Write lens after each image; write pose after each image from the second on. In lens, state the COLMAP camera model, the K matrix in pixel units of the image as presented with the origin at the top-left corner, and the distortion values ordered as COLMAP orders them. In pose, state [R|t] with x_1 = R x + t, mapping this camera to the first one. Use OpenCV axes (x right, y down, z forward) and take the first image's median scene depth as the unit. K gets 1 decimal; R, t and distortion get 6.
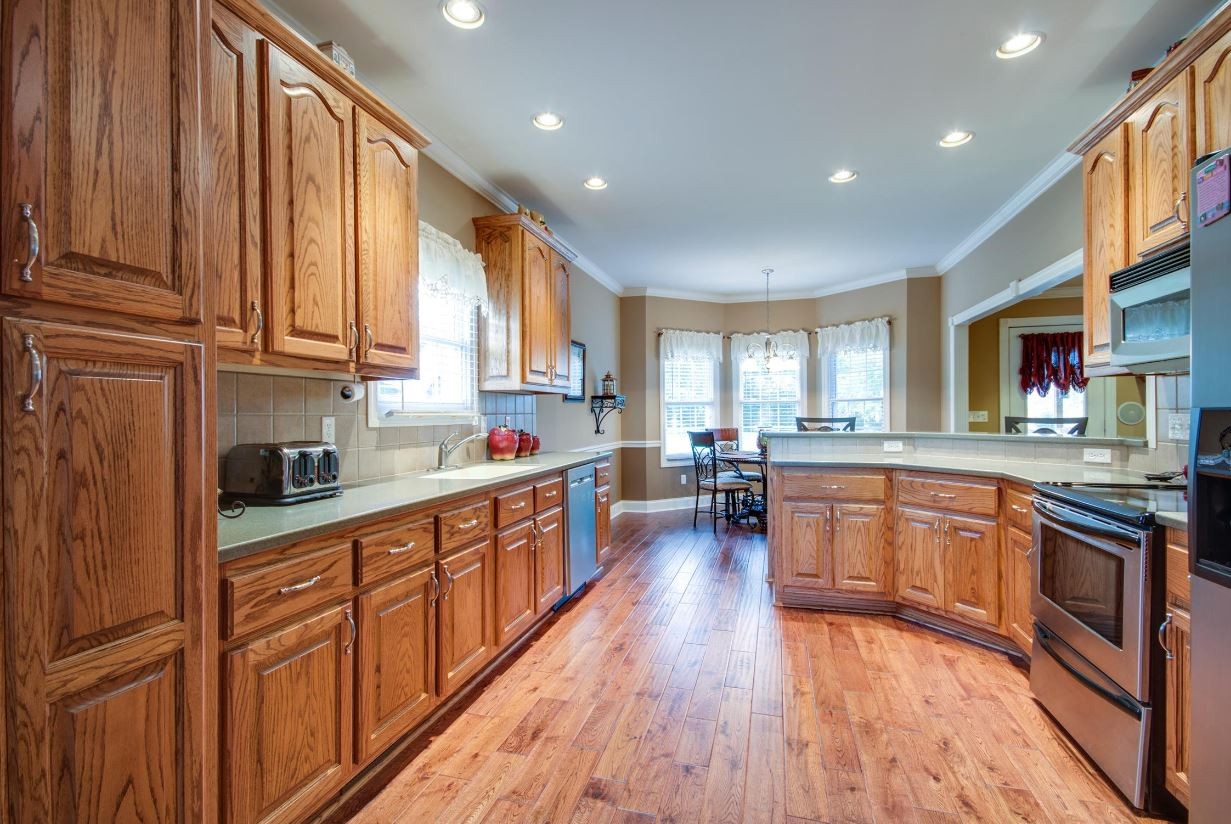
lens RADIAL K [[568.4, 0, 611.6], [0, 568.4, 415.3], [0, 0, 1]] dist [0.014416, -0.003228]
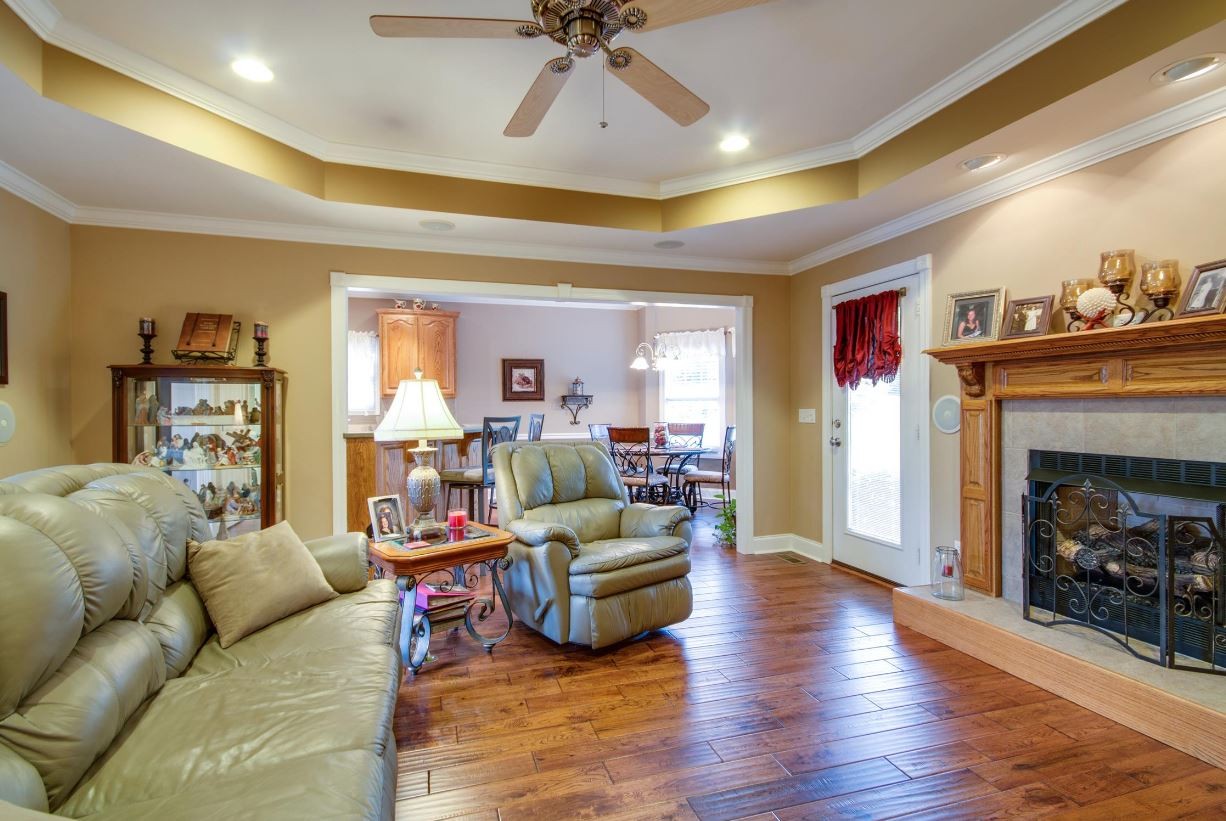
lens RADIAL K [[566.1, 0, 601.8], [0, 566.1, 412.7], [0, 0, 1]] dist [0.014416, -0.003228]
pose [[0.546193, 0.011533, -0.837580, 3.630085], [-0.000459, 0.999909, 0.013470, -0.039160], [0.837659, -0.006973, 0.546149, 1.088978]]
